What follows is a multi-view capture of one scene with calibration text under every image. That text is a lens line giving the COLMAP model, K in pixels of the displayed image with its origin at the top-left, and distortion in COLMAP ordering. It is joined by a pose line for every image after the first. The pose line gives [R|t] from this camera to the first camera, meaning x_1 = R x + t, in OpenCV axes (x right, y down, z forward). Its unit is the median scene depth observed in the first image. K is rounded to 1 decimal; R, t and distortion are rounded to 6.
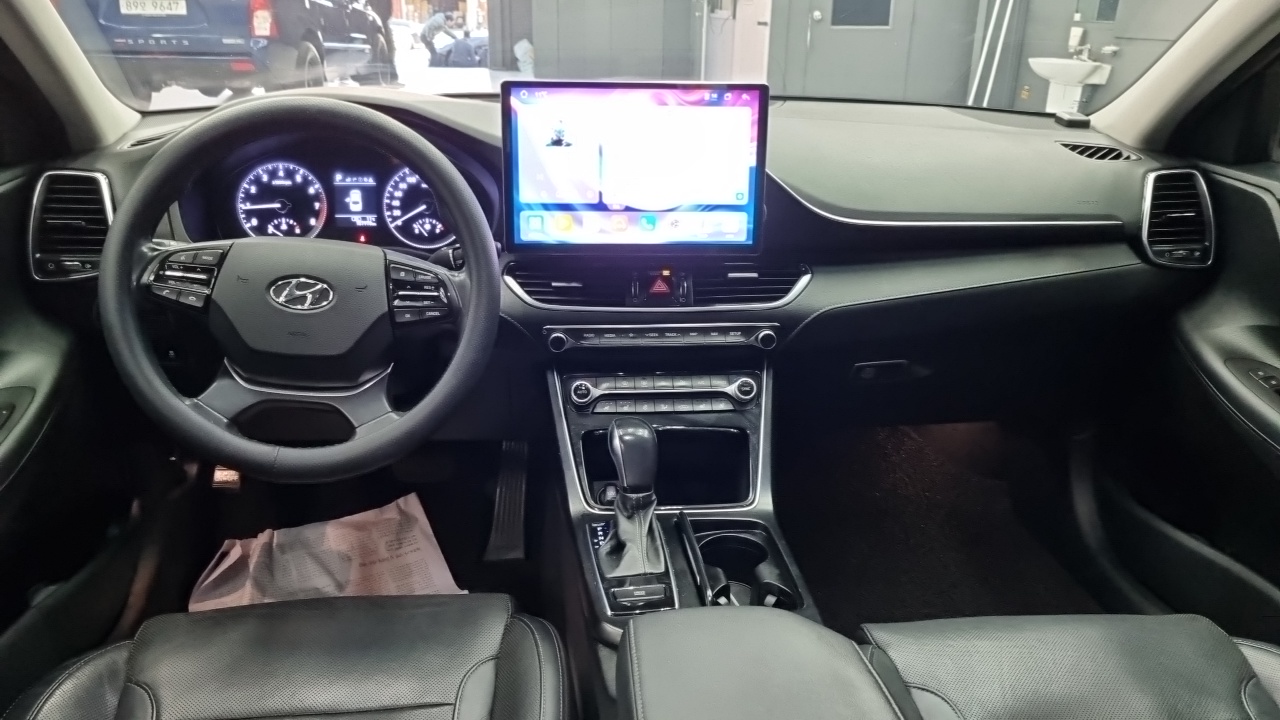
lens RADIAL K [[1000.3, 0, 654.1], [0, 1000.3, 340.6], [0, 0, 1]] dist [0.031925, -0.021864]
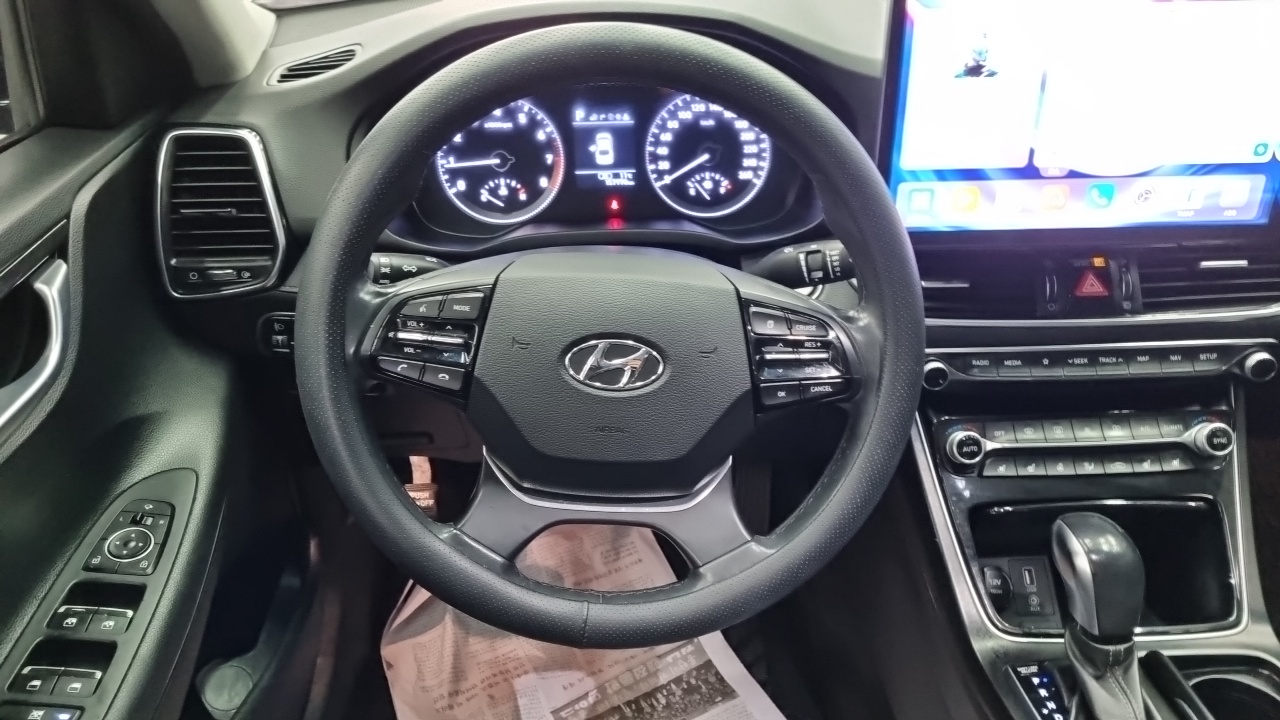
lens RADIAL K [[1000.3, 0, 646.1], [0, 1000.3, 363.3], [0, 0, 1]] dist [0.031925, -0.021864]
pose [[0.997845, -0.003334, -0.065525, -0.249611], [0.015772, 0.981613, 0.190229, -0.139007], [0.063686, -0.190853, 0.979551, 0.346188]]
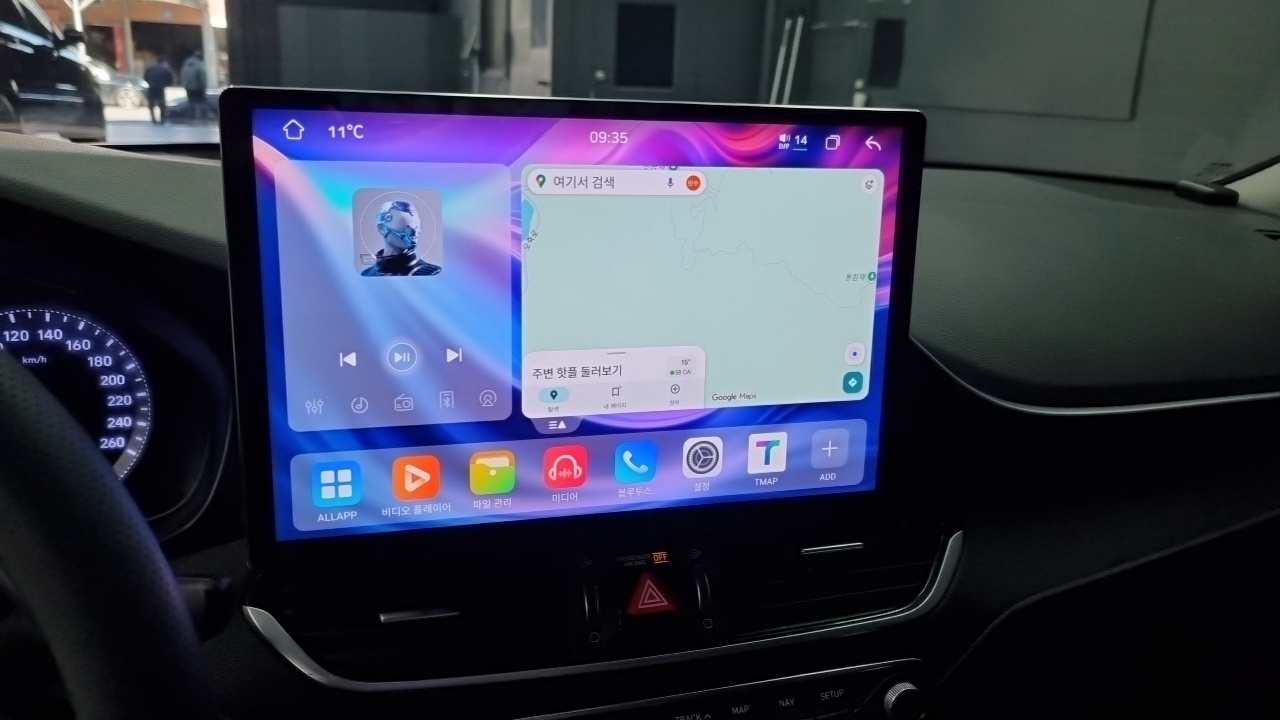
lens RADIAL K [[1000.3, 0, 650.2], [0, 1000.3, 351.6], [0, 0, 1]] dist [0.031925, -0.021864]
pose [[0.974271, -0.037488, 0.222239, -0.086634], [0.048739, 0.997781, -0.045356, -0.142105], [-0.220046, 0.055021, 0.973937, 0.616341]]
